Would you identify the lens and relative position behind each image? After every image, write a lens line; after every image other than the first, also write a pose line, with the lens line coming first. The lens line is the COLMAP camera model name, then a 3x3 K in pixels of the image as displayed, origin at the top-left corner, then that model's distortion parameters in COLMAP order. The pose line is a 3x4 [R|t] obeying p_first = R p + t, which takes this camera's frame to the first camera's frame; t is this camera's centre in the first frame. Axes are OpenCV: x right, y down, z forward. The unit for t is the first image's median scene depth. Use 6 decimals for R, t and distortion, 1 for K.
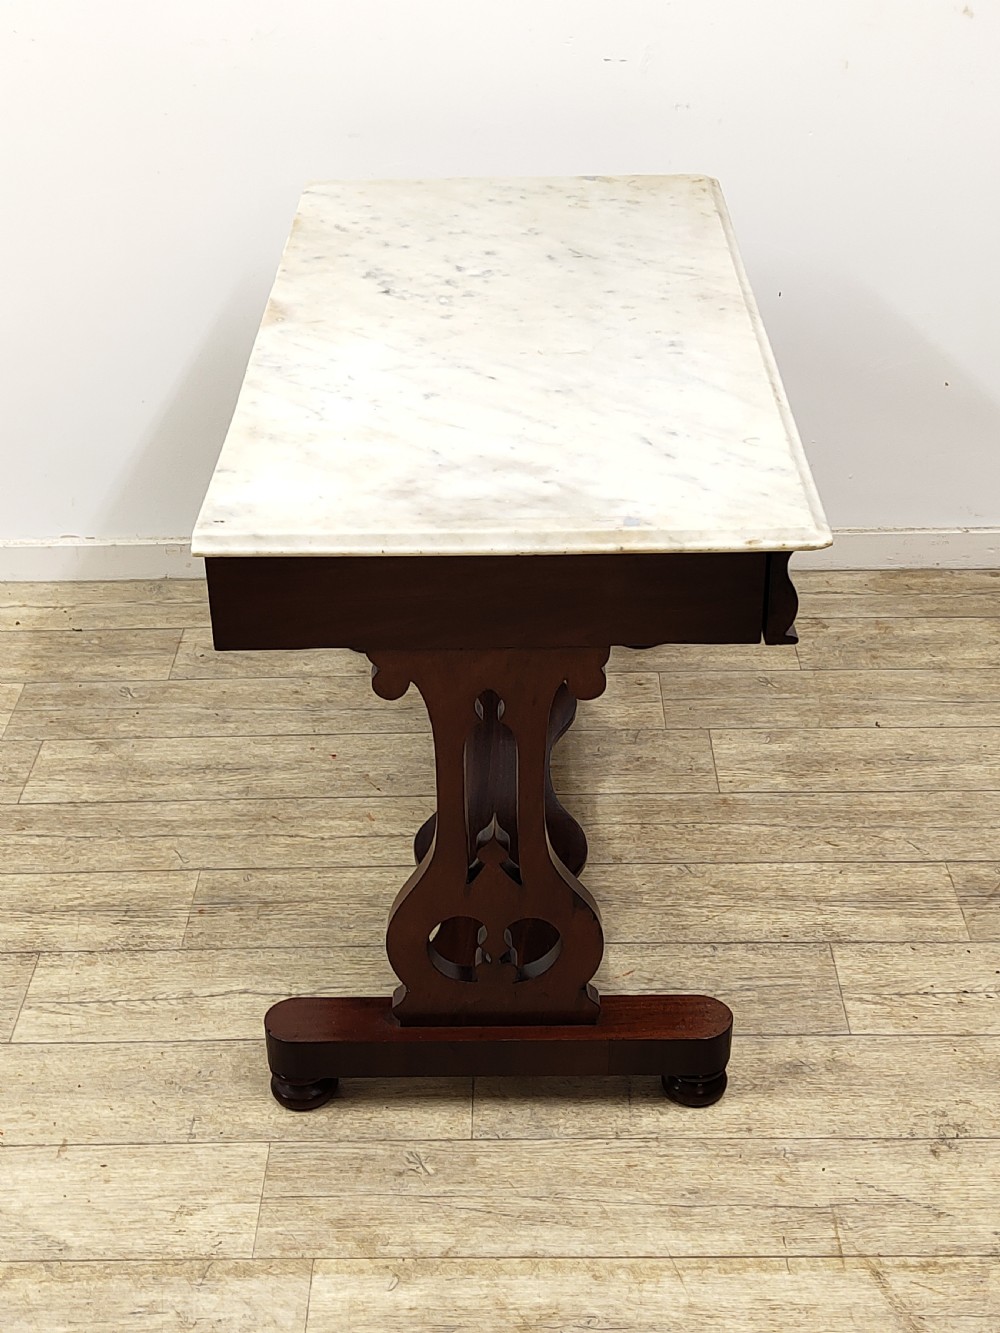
lens RADIAL K [[1849.9, 0, 500.0], [0, 1849.9, 666.5], [0, 0, 1]] dist [0.175768, -0.709317]
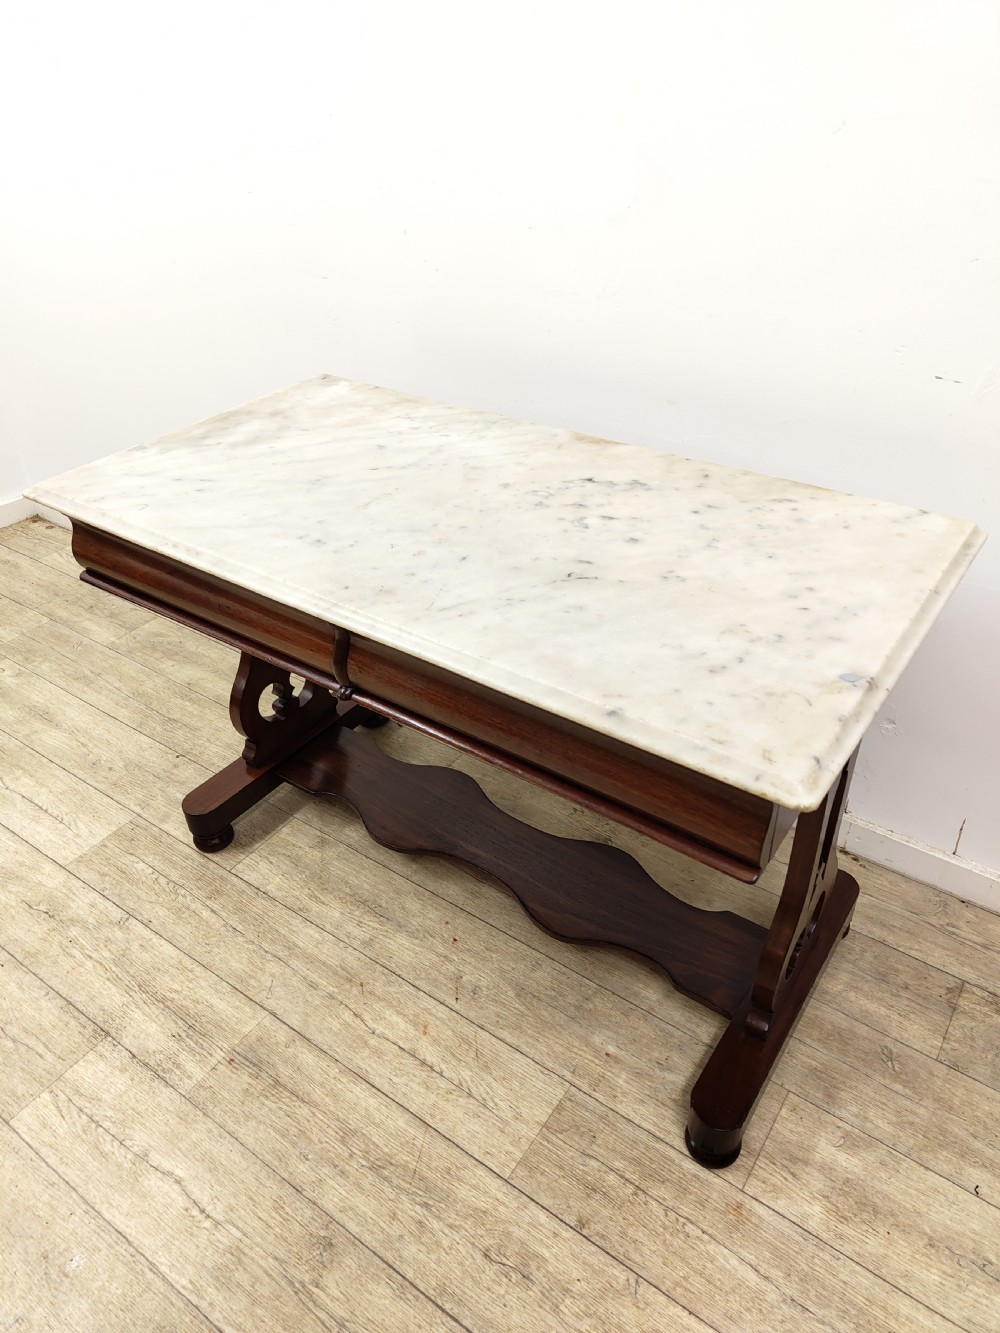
lens RADIAL K [[926.1, 0, 503.1], [0, 926.1, 678.0], [0, 0, 1]] dist [0.004905, -0.000061]
pose [[0.821530, 0.336419, -0.460338, 0.161649], [-0.287308, 0.941638, 0.175419, -0.240777], [0.492486, -0.011853, 0.870240, 0.593235]]
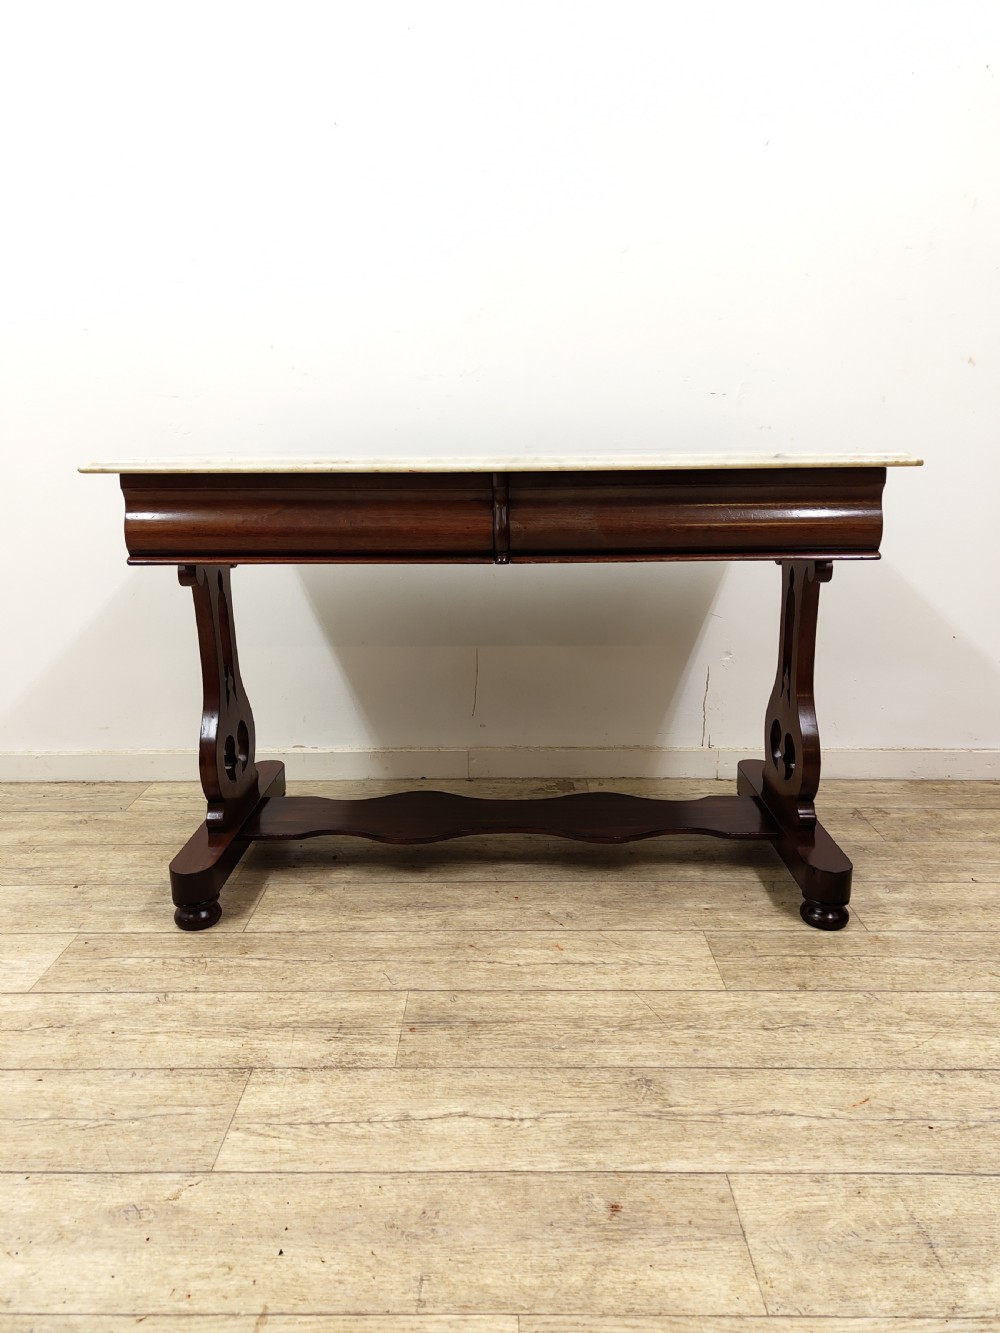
lens RADIAL K [[927.4, 0, 500.0], [0, 927.4, 666.5], [0, 0, 1]] dist [0.007950, -0.000114]
pose [[0.999894, 0.014541, 0.000422, -0.116417], [-0.013797, 0.957137, -0.289305, 0.088260], [-0.004610, 0.289269, 0.957237, 0.458287]]
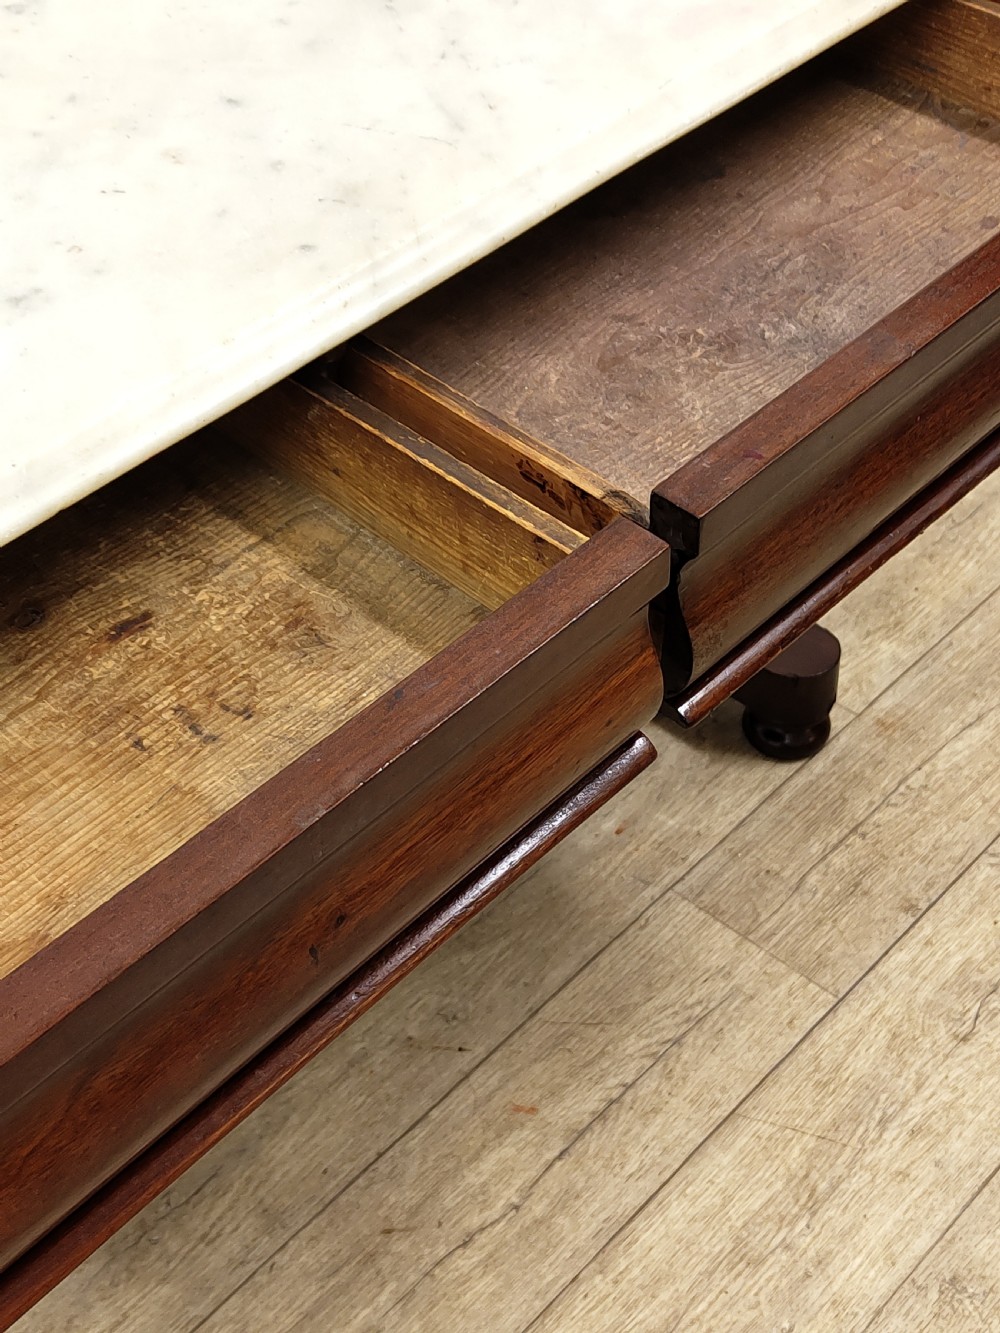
lens RADIAL K [[1858.0, 0, 494.1], [0, 1858.0, 696.3], [0, 0, 1]] dist [0.165350, -0.693567]
pose [[0.677139, -0.519535, 0.521120, -0.312866], [0.394149, 0.854101, 0.339350, -0.215778], [-0.621393, -0.024388, 0.783119, 0.643697]]
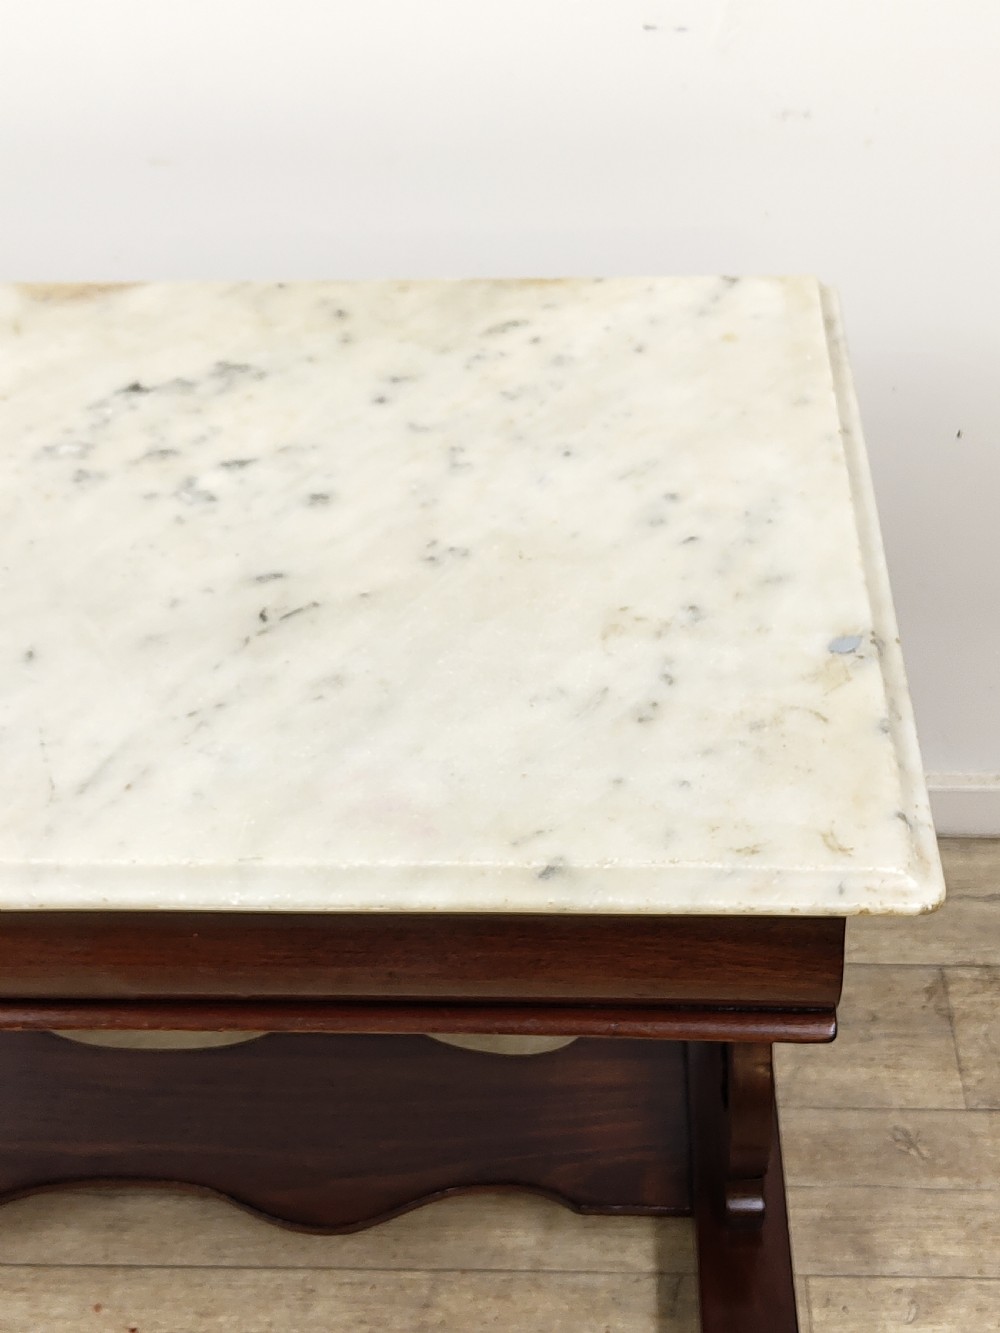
lens RADIAL K [[1865.9, 0, 500.0], [0, 1865.9, 666.5], [0, 0, 1]] dist [0.144286, -0.582578]
pose [[0.999657, 0.012596, -0.022971, 0.035948], [-0.008004, 0.981746, 0.190030, -0.292977], [0.024945, -0.189781, 0.981509, 0.550170]]
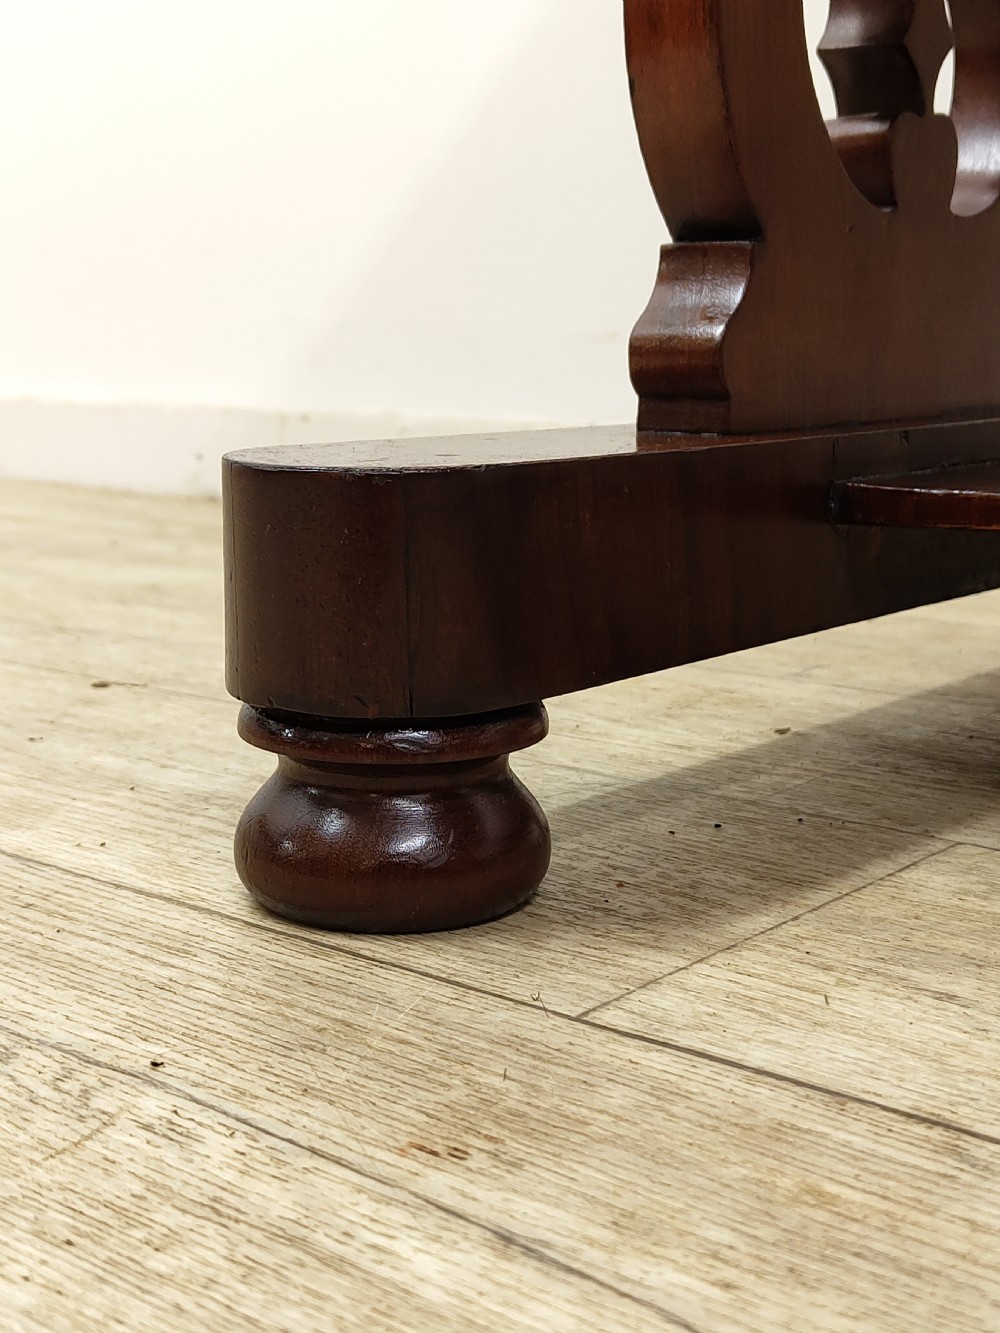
lens RADIAL K [[1865.9, 0, 500.0], [0, 1865.9, 666.5], [0, 0, 1]] dist [0.144286, -0.582578]
pose [[0.776973, 0.139686, -0.613841, -0.200306], [-0.341236, 0.912851, -0.224192, 0.091333], [0.529029, 0.383656, 0.756926, 0.973216]]
